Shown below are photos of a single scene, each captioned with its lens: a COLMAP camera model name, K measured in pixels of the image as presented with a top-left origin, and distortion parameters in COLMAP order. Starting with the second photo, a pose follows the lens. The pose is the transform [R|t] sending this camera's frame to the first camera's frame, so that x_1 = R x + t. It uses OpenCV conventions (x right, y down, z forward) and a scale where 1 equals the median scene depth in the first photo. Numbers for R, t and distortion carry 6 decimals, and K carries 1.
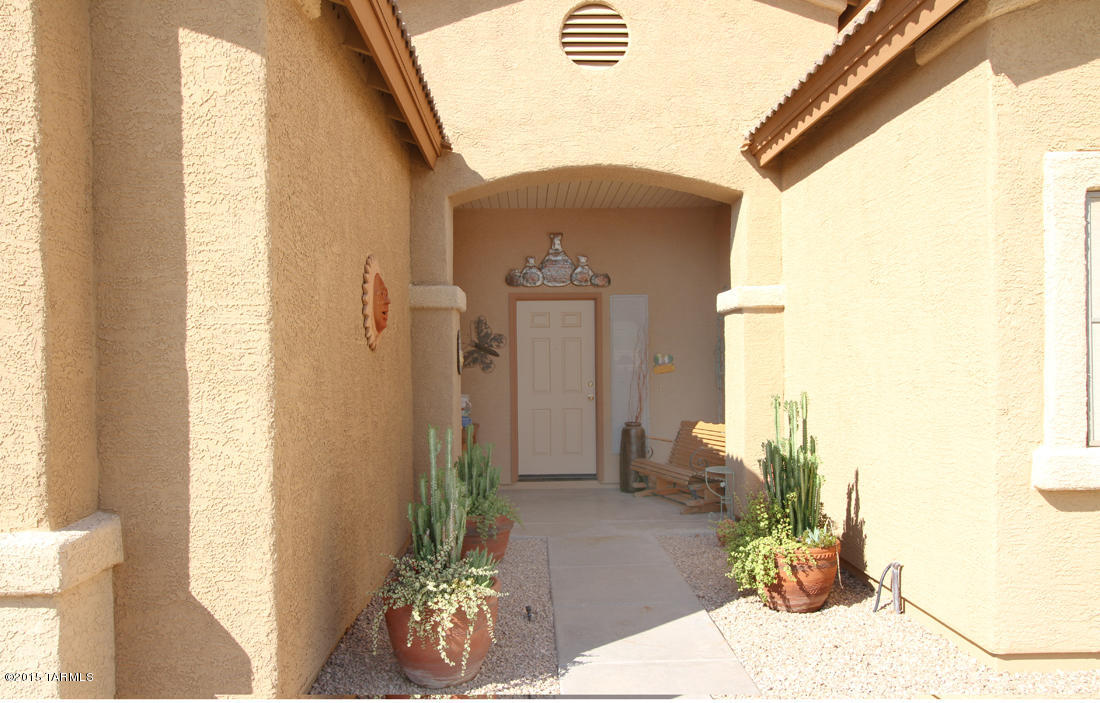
lens RADIAL K [[804.5, 0, 546.3], [0, 804.5, 366.5], [0, 0, 1]] dist [0.000774, -0.001576]
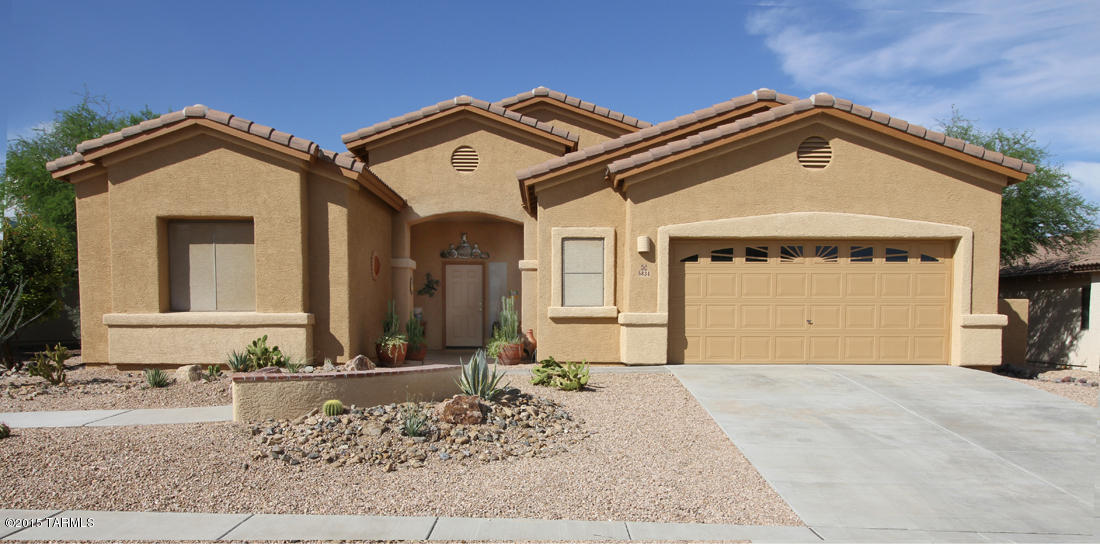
lens RADIAL K [[783.9, 0, 551.7], [0, 783.9, 366.1], [0, 0, 1]] dist [0.005063, 0.001415]
pose [[0.999817, 0.014878, -0.012024, 0.514561], [-0.014265, 0.998670, 0.049549, 0.150766], [0.012745, -0.049369, 0.998699, -2.048231]]
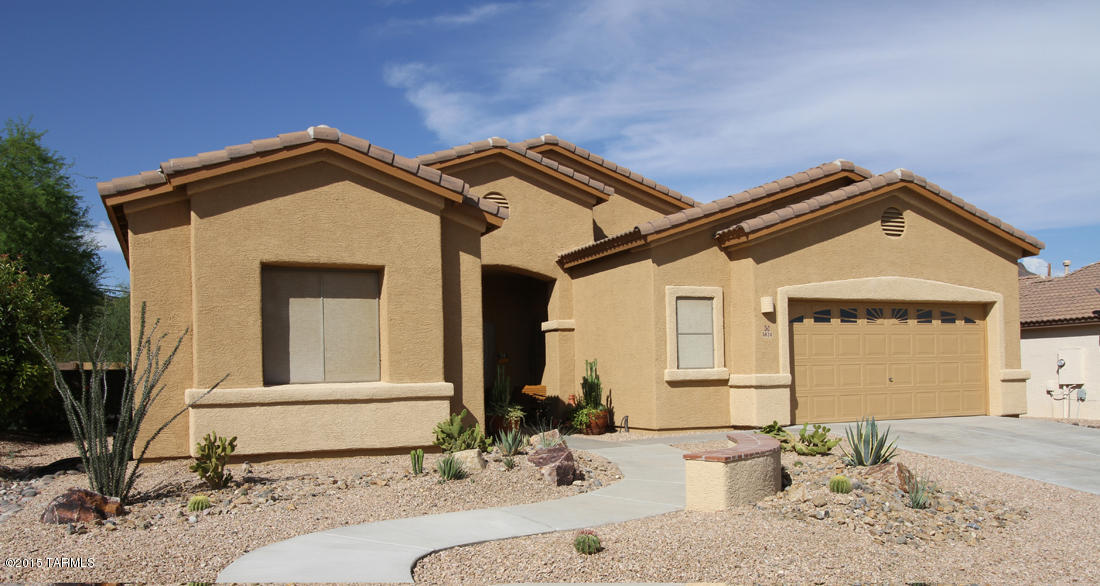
lens RADIAL K [[857.3, 0, 550.9], [0, 857.3, 364.8], [0, 0, 1]] dist [0.002924, -0.000513]
pose [[0.924949, -0.001862, 0.380086, -0.976413], [0.014606, 0.999424, -0.030647, 0.143635], [-0.379810, 0.033898, 0.924443, -1.739288]]
